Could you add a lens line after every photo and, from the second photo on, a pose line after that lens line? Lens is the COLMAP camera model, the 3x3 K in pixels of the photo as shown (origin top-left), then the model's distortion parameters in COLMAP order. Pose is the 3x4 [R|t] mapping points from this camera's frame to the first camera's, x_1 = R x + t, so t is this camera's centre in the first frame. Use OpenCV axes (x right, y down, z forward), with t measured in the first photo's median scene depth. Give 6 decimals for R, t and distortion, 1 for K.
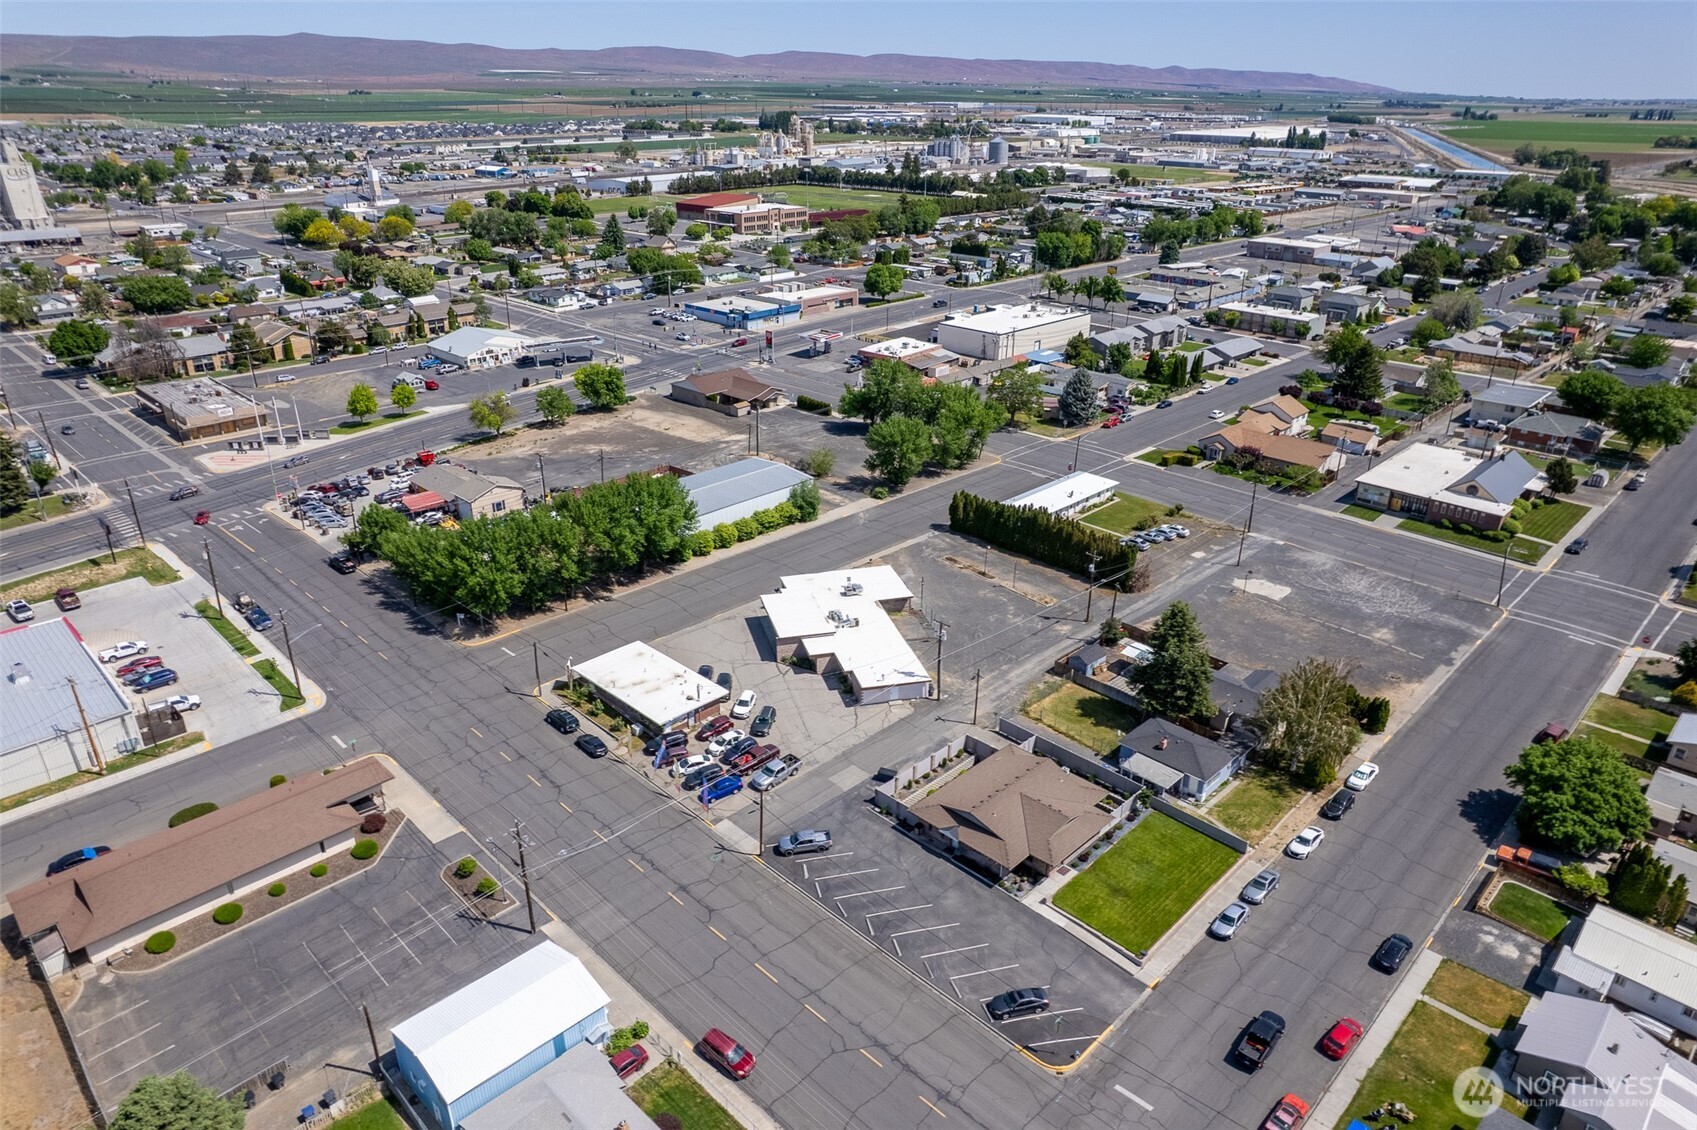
lens RADIAL K [[1091.6, 0, 848.5], [0, 1091.6, 565.0], [0, 0, 1]] dist [-0.076978, 0.070382]
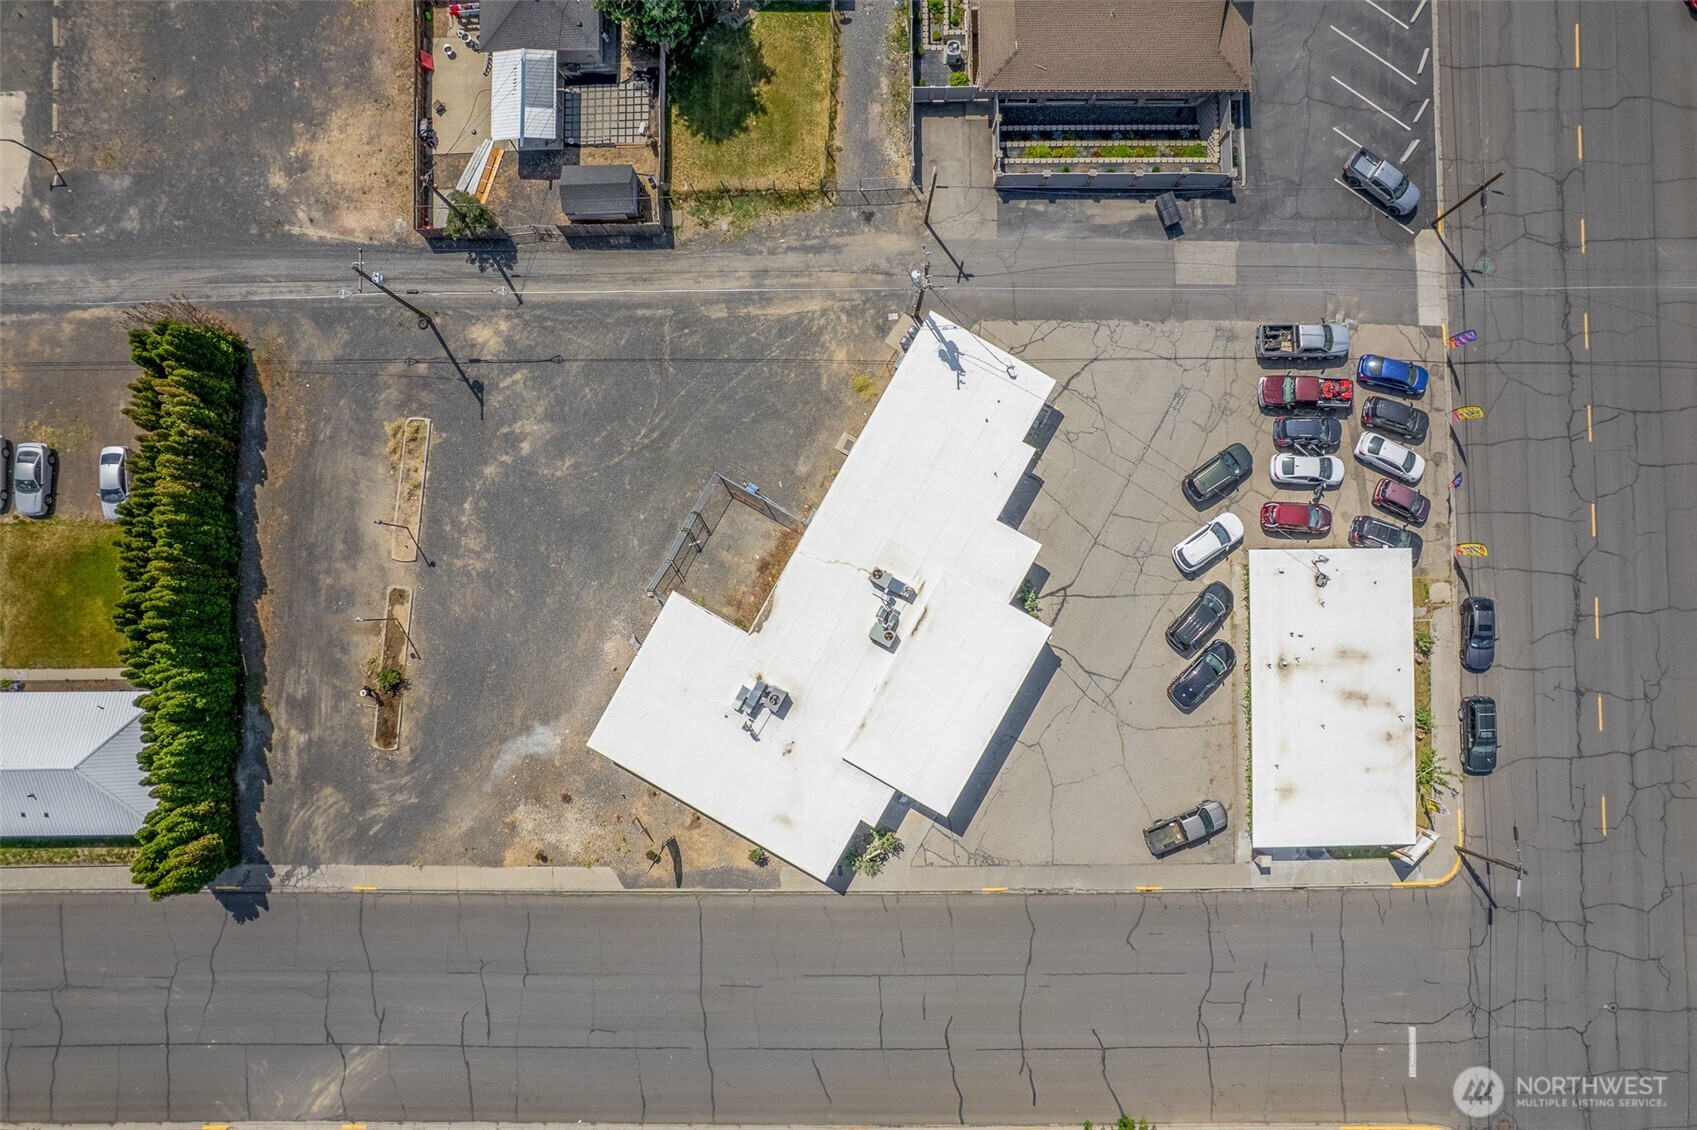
lens RADIAL K [[1091.6, 0, 848.5], [0, 1091.6, 565.0], [0, 0, 1]] dist [-0.076978, 0.070382]
pose [[-0.708896, -0.705269, 0.007915, 0.011494], [0.293484, -0.284752, 0.912570, -0.275826], [-0.641353, 0.649240, 0.408845, 0.609673]]
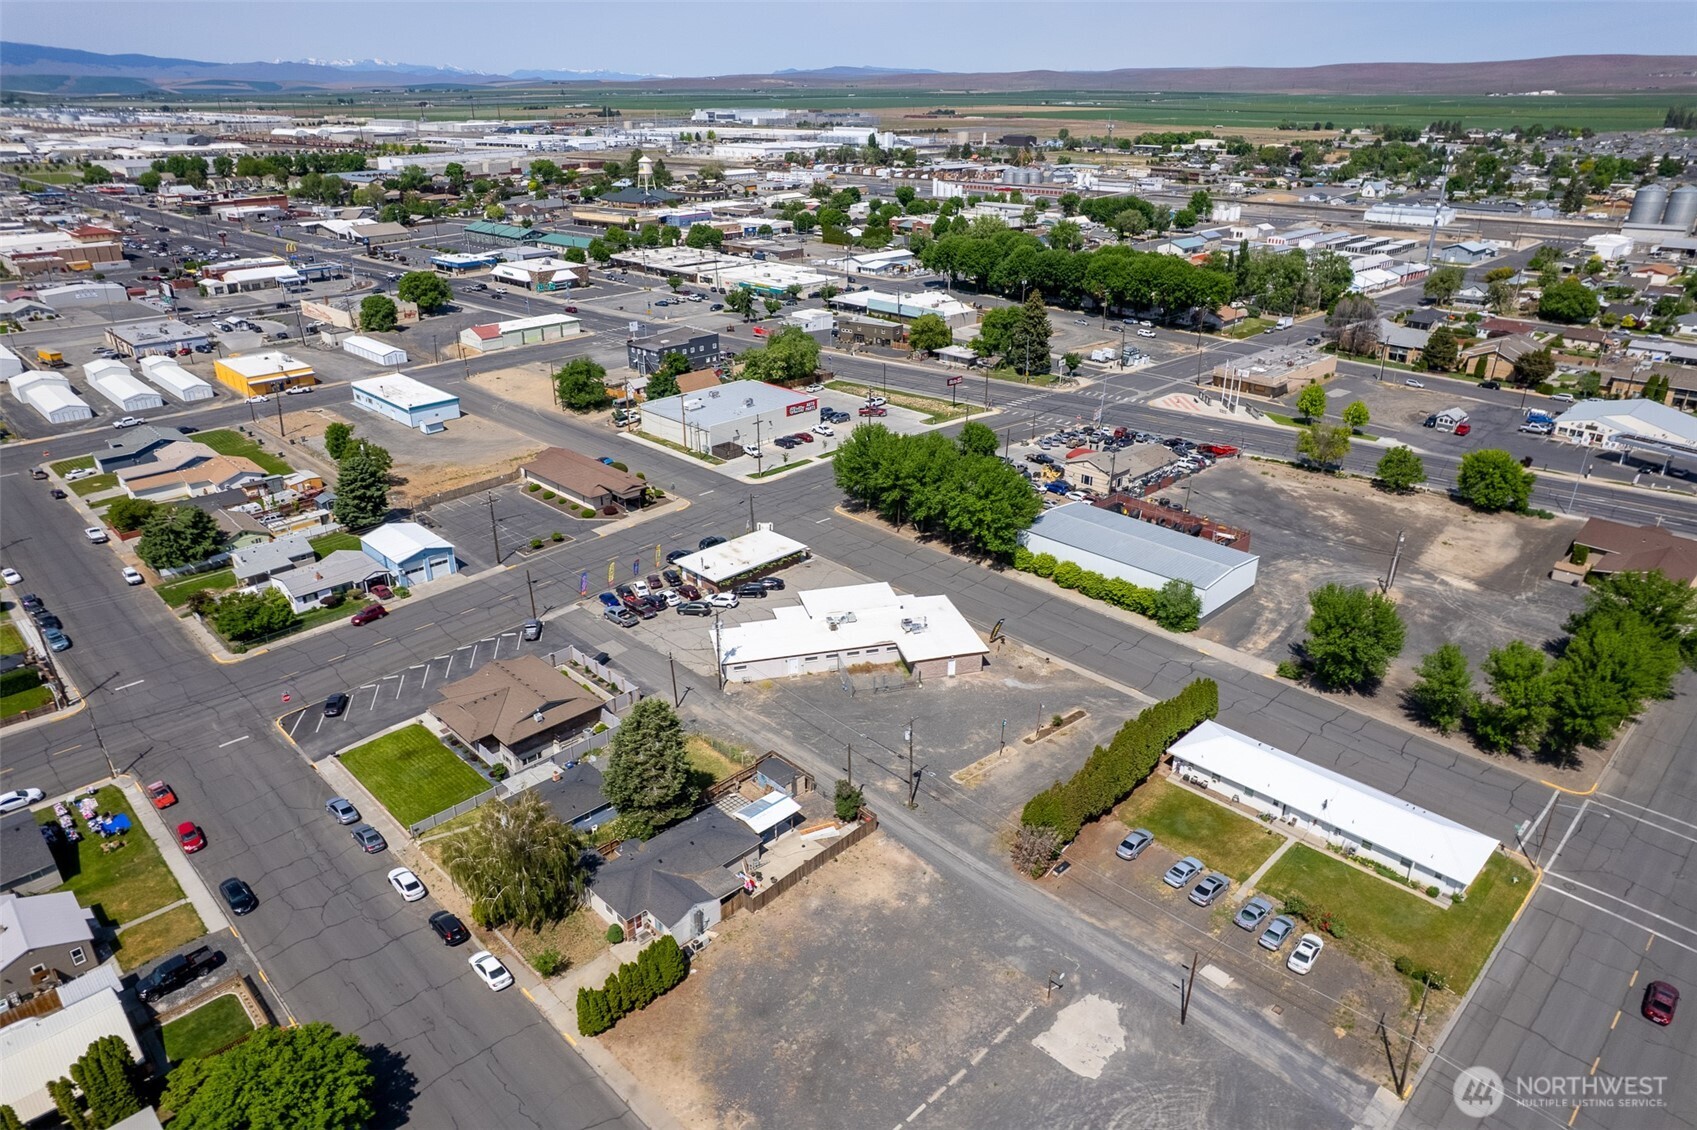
lens RADIAL K [[1091.6, 0, 848.5], [0, 1091.6, 565.0], [0, 0, 1]] dist [-0.076978, 0.070382]
pose [[-0.008498, 0.401116, -0.915988, 0.664782], [-0.408226, 0.834820, 0.369359, -0.272523], [0.912841, 0.377070, 0.156651, 0.624764]]
